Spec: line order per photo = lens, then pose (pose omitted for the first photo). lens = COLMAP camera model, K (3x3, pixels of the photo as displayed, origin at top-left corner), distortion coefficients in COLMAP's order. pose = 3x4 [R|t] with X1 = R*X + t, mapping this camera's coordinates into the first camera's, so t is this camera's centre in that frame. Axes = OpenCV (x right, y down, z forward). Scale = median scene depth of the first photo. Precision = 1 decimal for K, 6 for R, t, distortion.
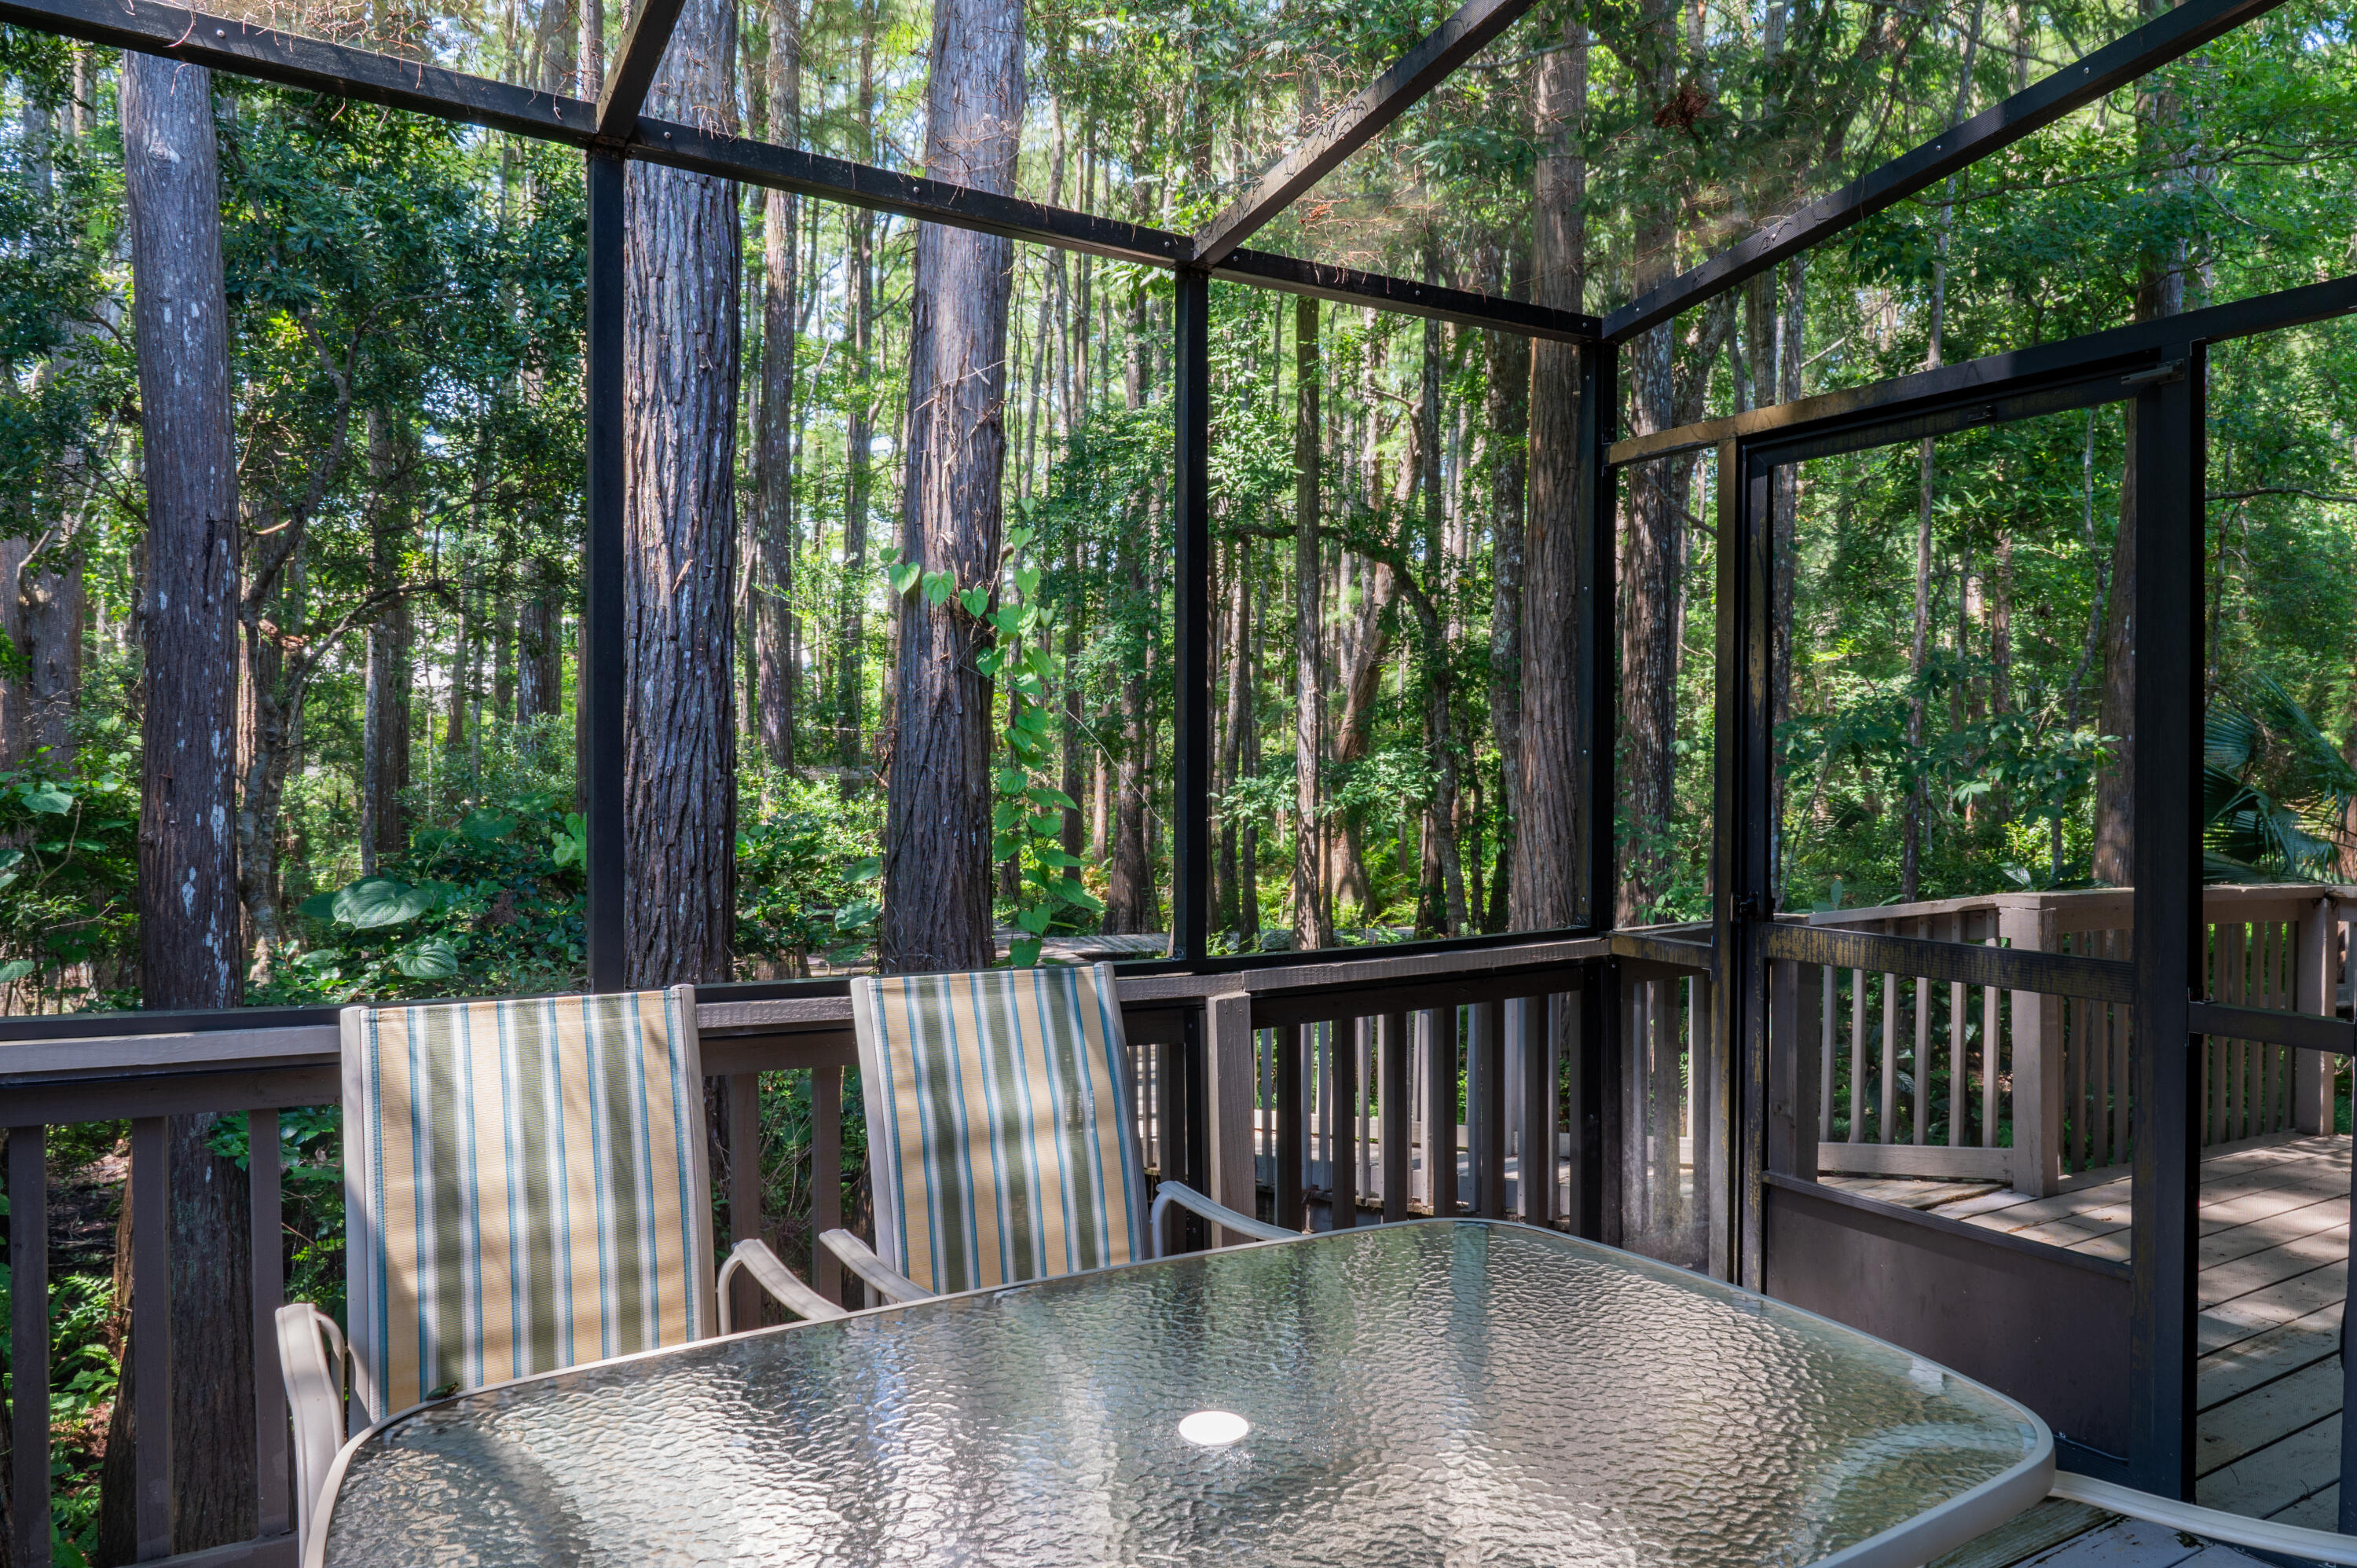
lens RADIAL K [[1595.1, 0, 1178.5], [0, 1595.1, 784.0], [0, 0, 1]] dist [-0.010648, -0.004292]
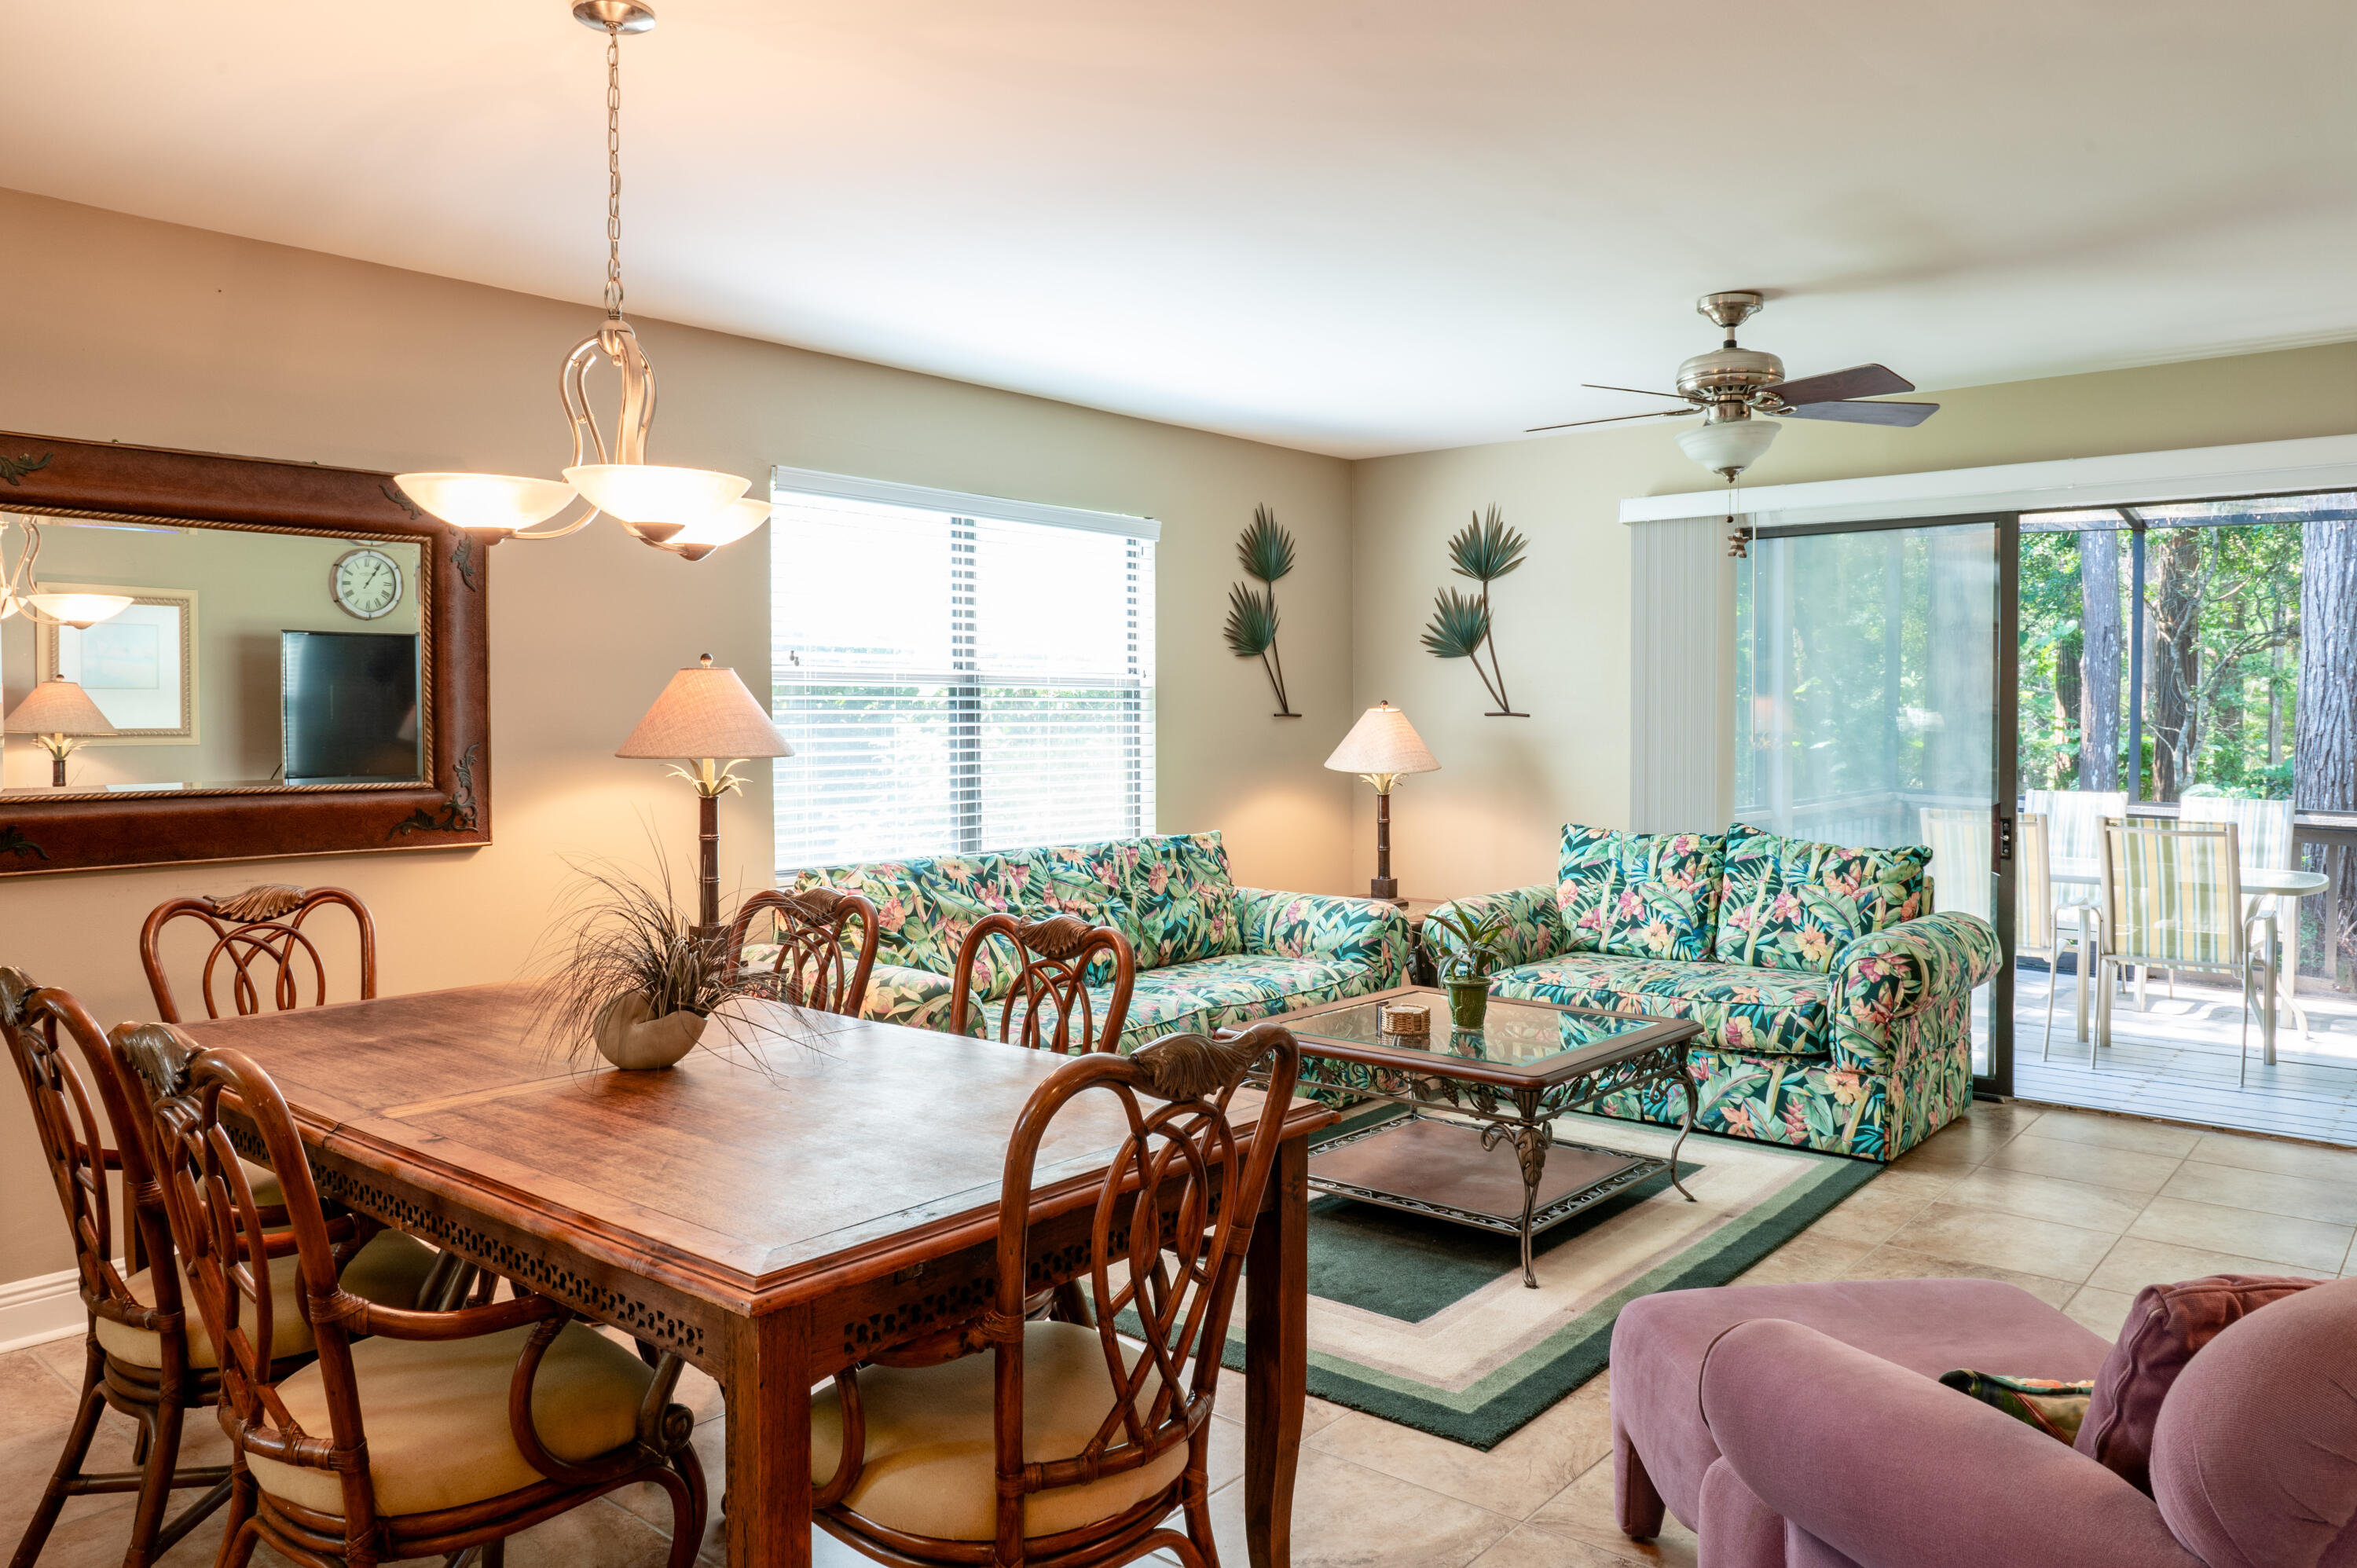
lens RADIAL K [[1623.8, 0, 1177.4], [0, 1623.8, 745.7], [0, 0, 1]] dist [-0.009219, -0.006596]
pose [[0.306077, 0.017134, -0.951853, 1.170467], [-0.015781, 0.999792, 0.012923, 0.005175], [0.951876, 0.011066, 0.306283, -0.984904]]
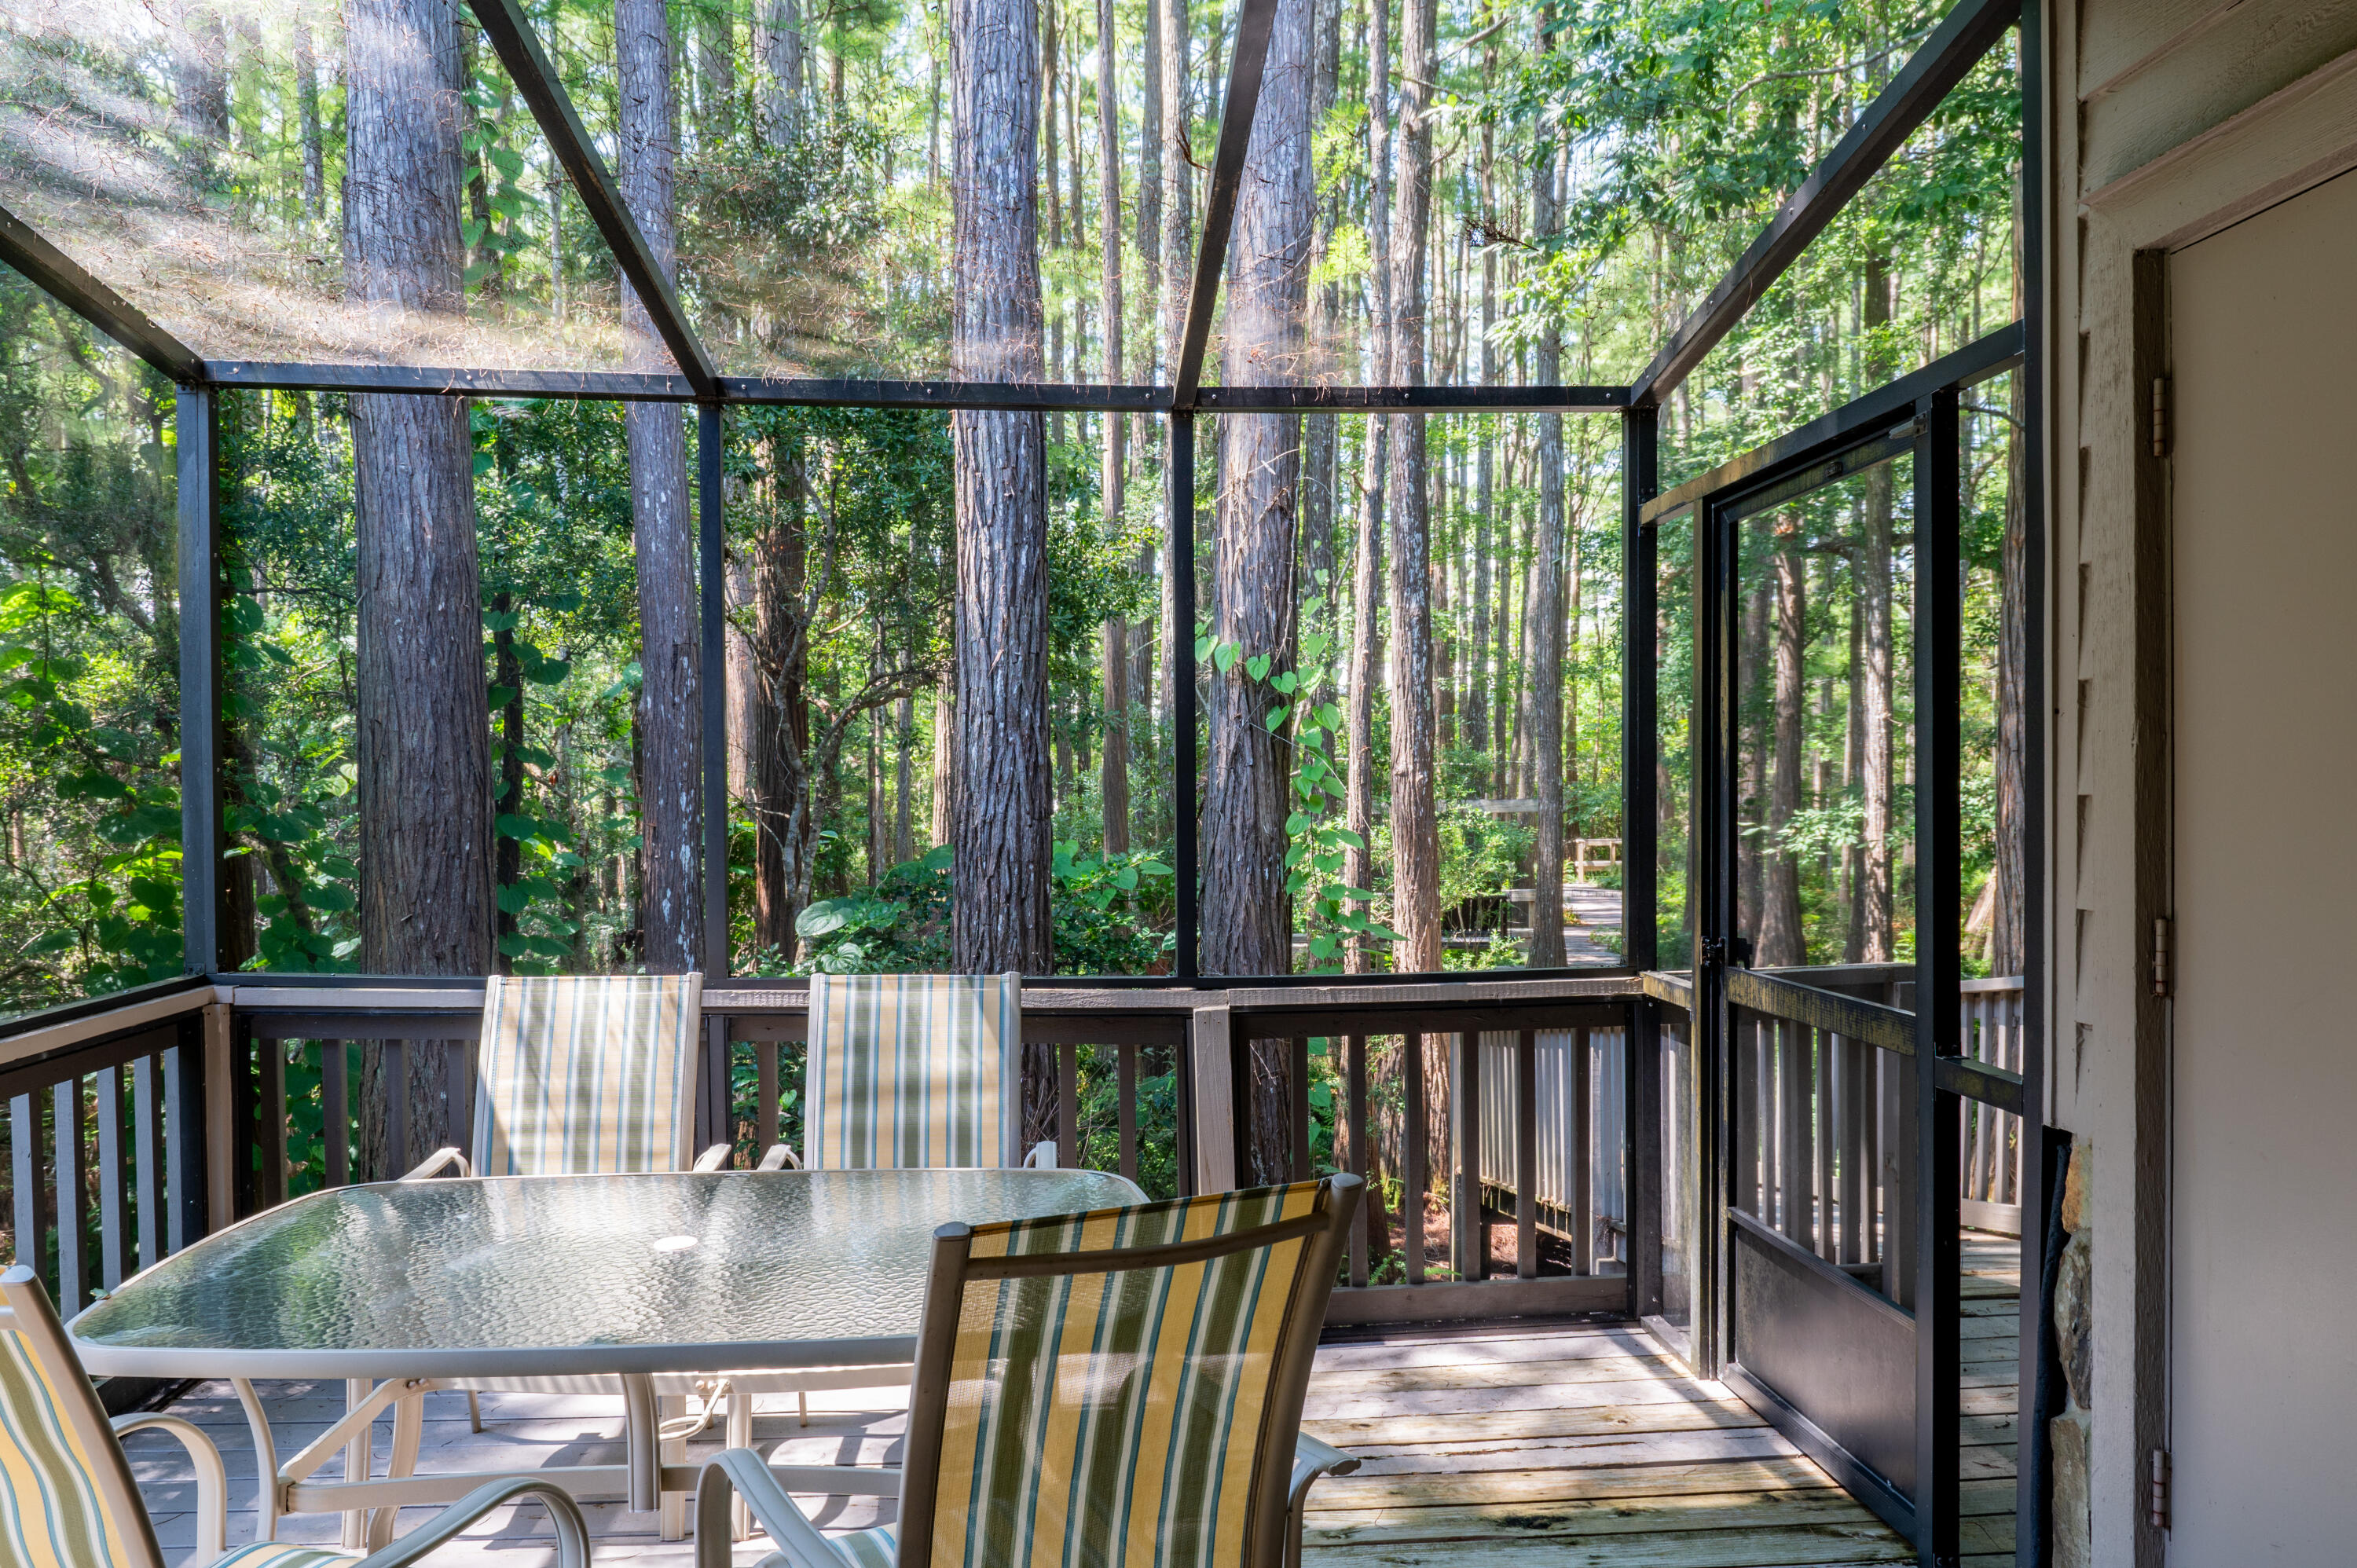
lens RADIAL K [[1605.9, 0, 1133.0], [0, 1605.9, 833.2], [0, 0, 1]] dist [-0.009855, -0.002568]
pose [[0.883780, -0.000007, -0.467903, 0.377726], [0.006341, 0.999908, 0.011963, -0.010570], [0.467860, -0.013540, 0.883699, -0.071253]]
